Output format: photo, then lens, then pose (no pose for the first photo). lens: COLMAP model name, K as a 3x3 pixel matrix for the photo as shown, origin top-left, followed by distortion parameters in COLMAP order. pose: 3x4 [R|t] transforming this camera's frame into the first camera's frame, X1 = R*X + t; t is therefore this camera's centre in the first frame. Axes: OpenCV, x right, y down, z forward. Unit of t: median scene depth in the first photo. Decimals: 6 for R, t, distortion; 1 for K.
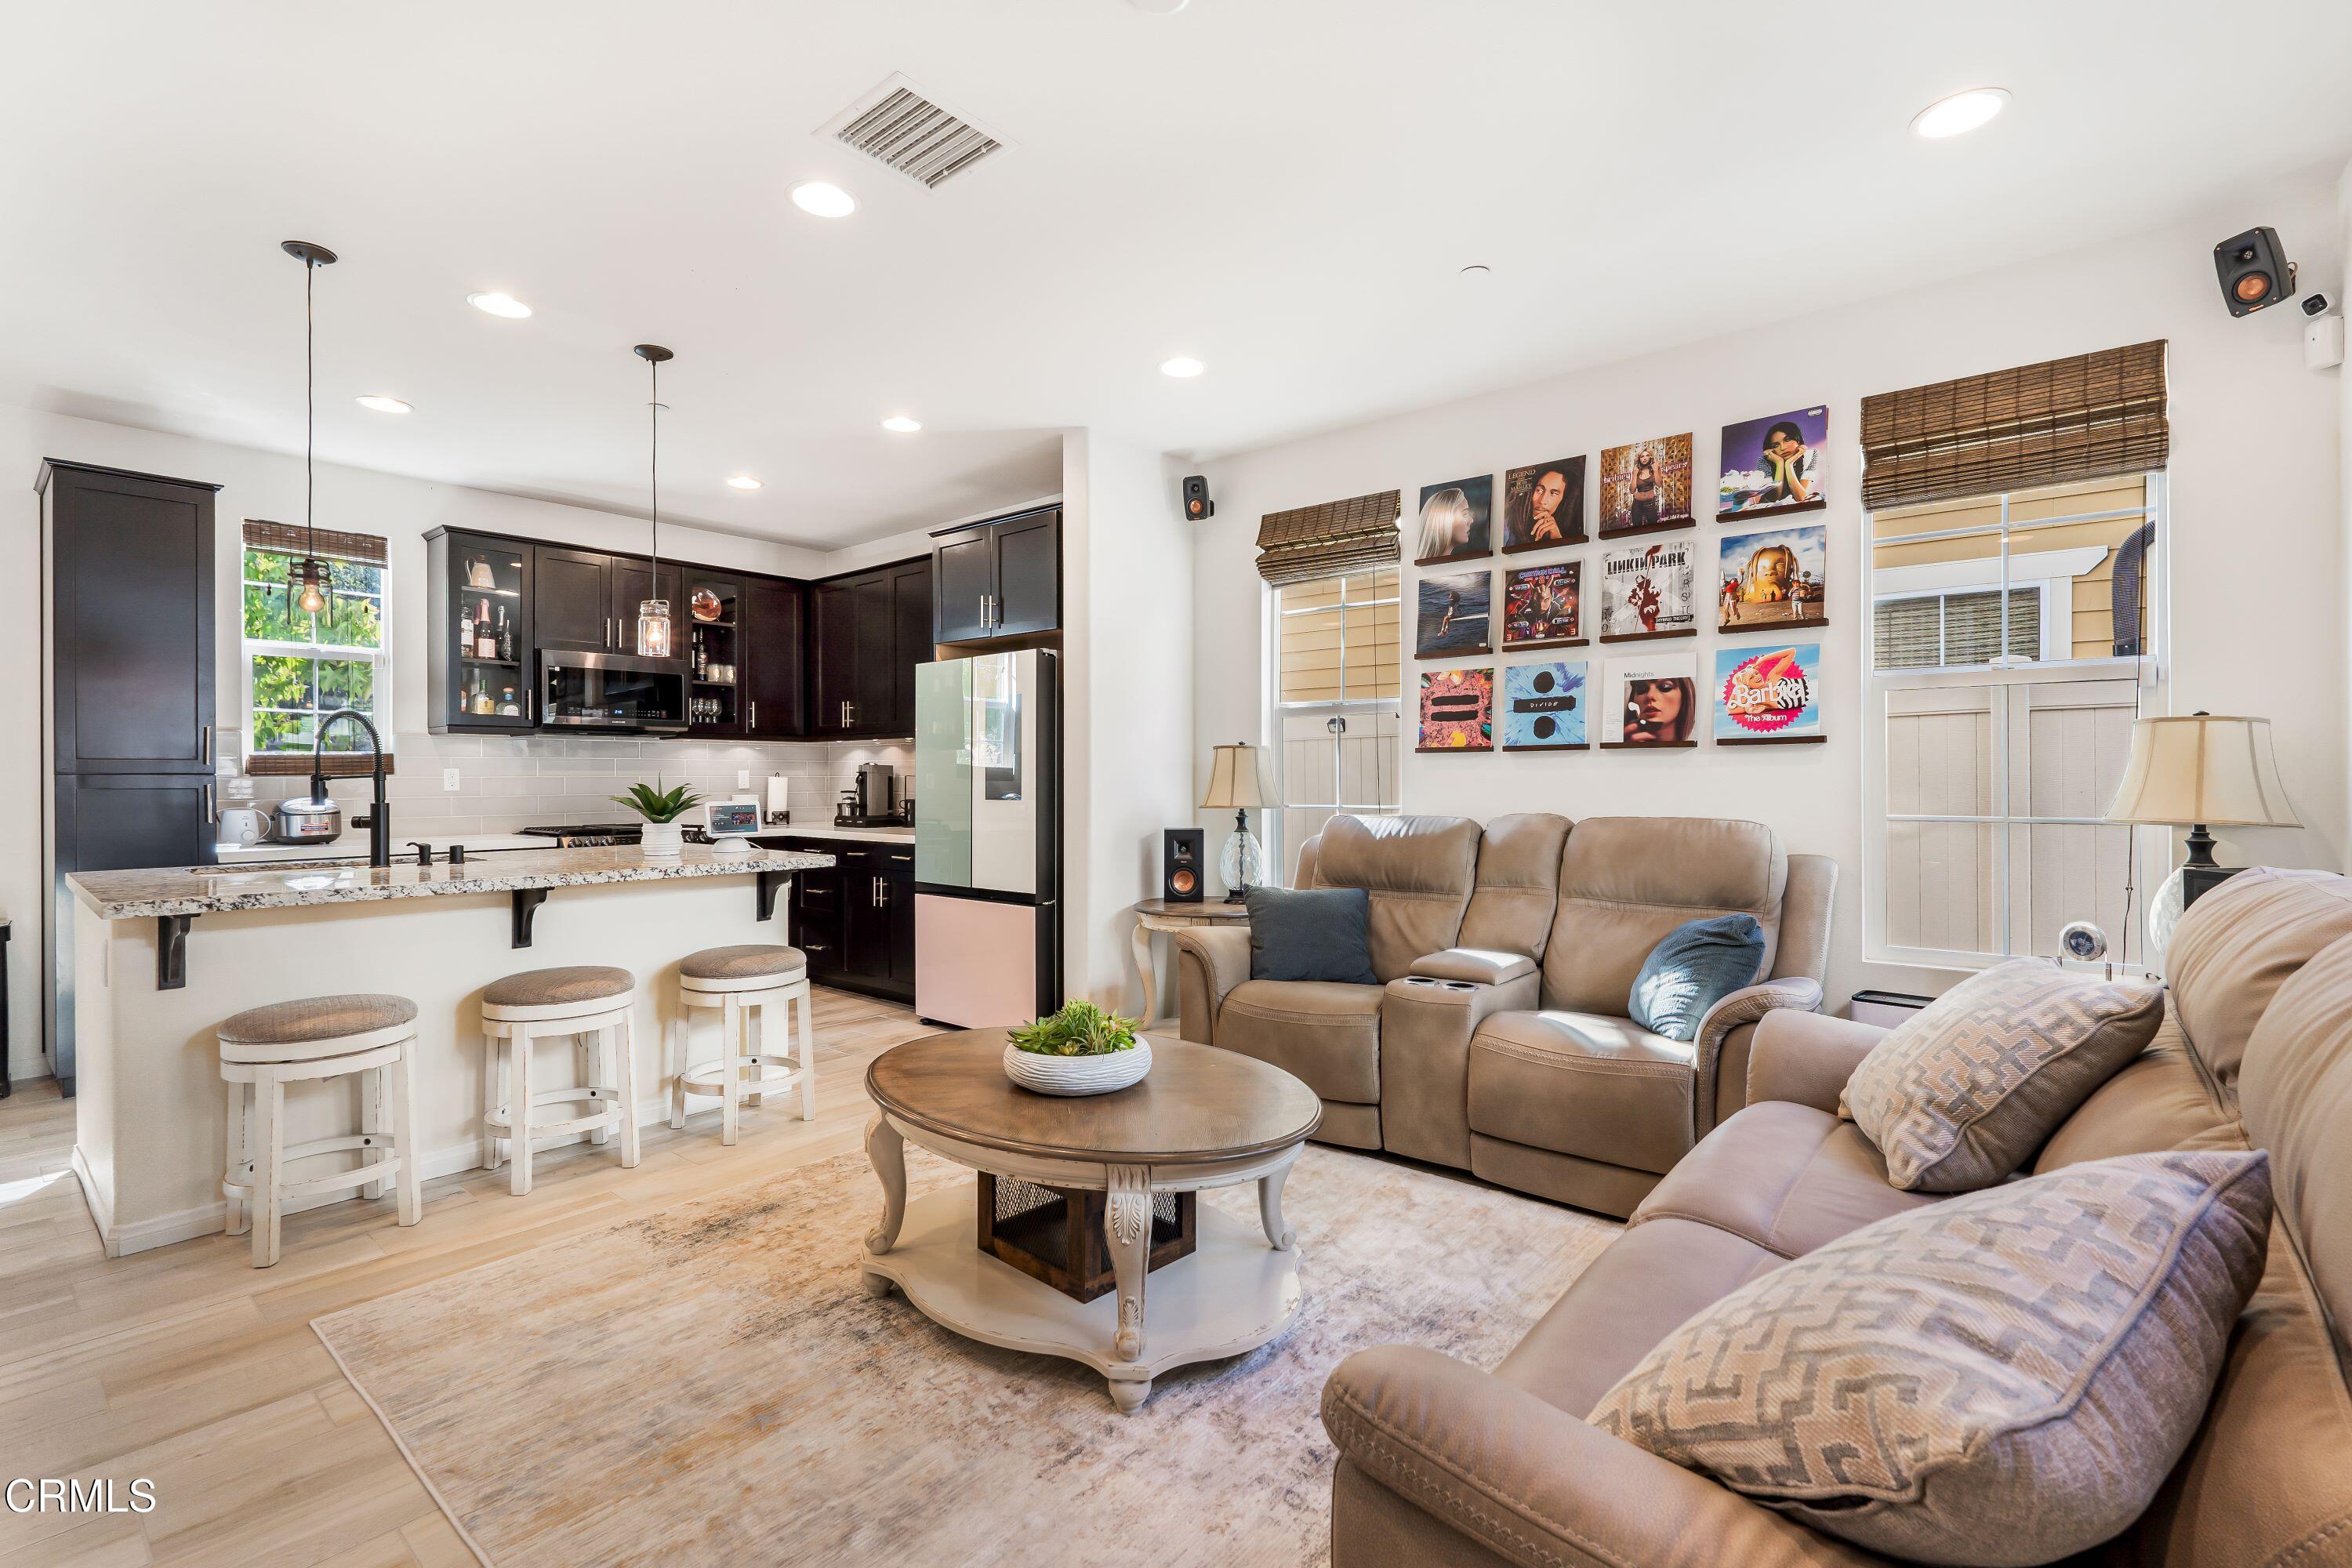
lens RADIAL K [[1052.6, 0, 1170.8], [0, 1052.6, 777.2], [0, 0, 1]] dist [-0.002198, 0.000168]
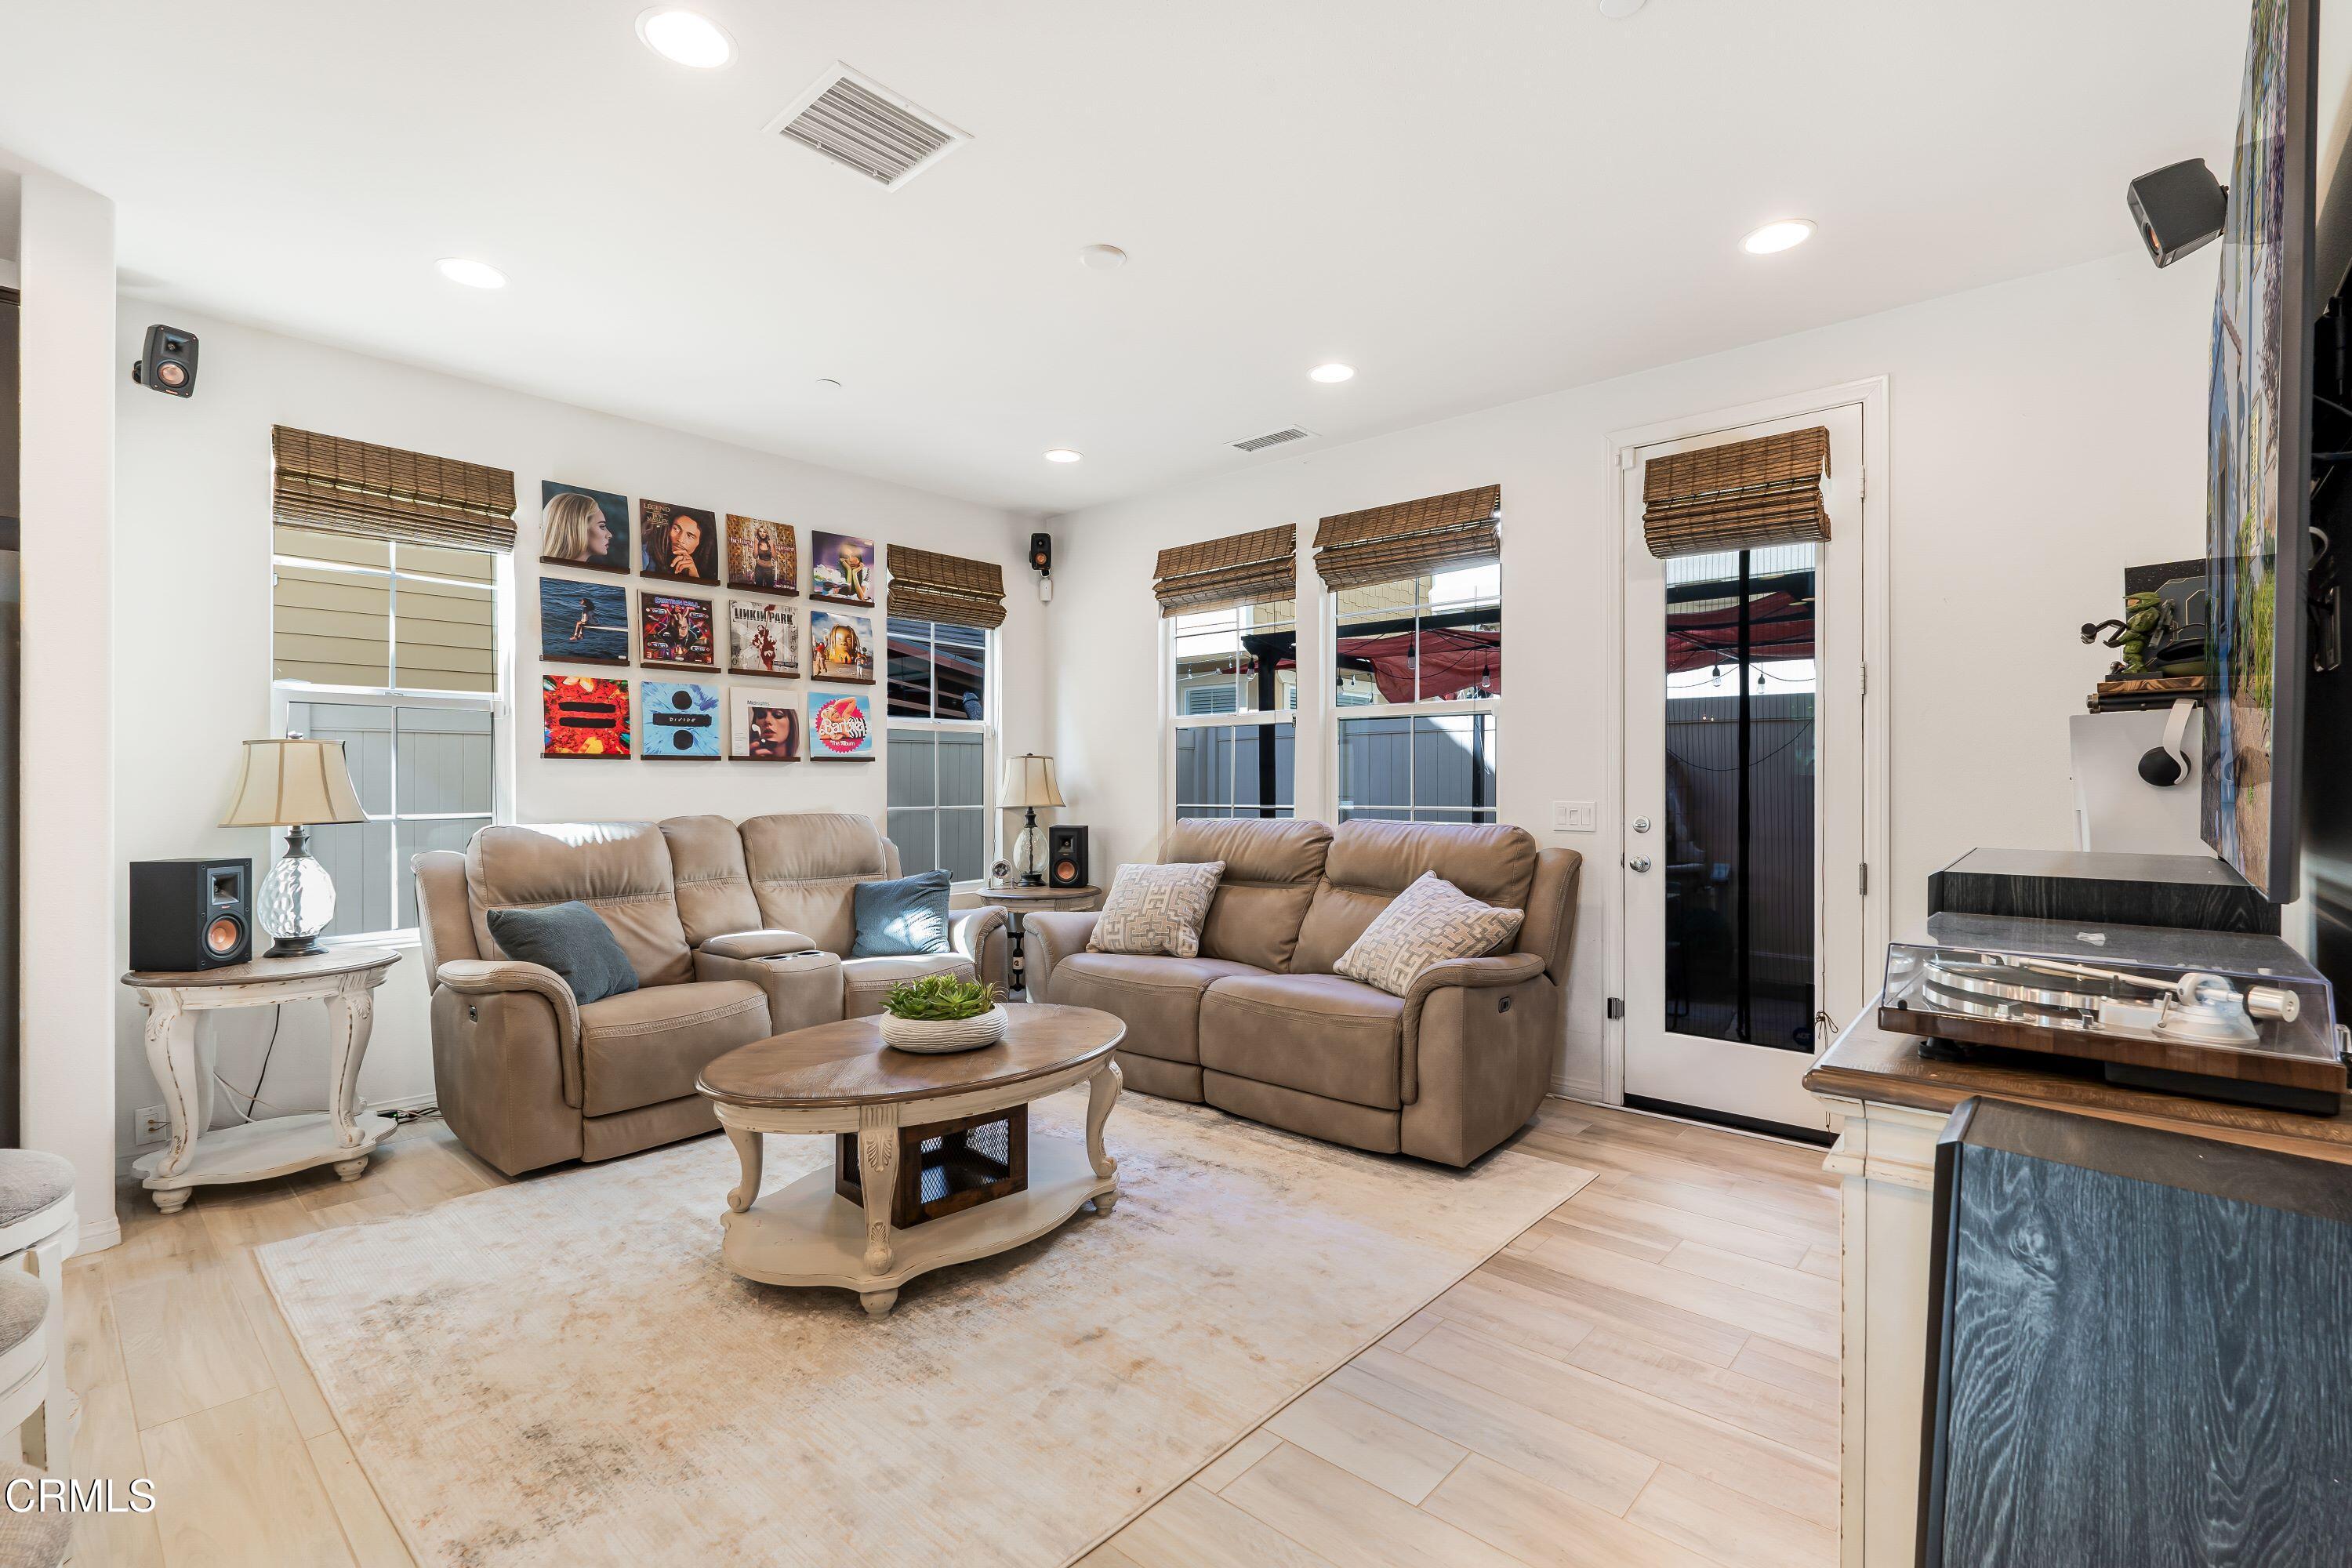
lens RADIAL K [[1057.0, 0, 1182.6], [0, 1057.0, 781.0], [0, 0, 1]] dist [-0.001741, 0.000303]
pose [[0.034385, 0.005781, 0.999392, -0.806339], [0.000491, 0.999983, -0.005802, 0.003783], [-0.999409, 0.000691, 0.034382, 0.447632]]
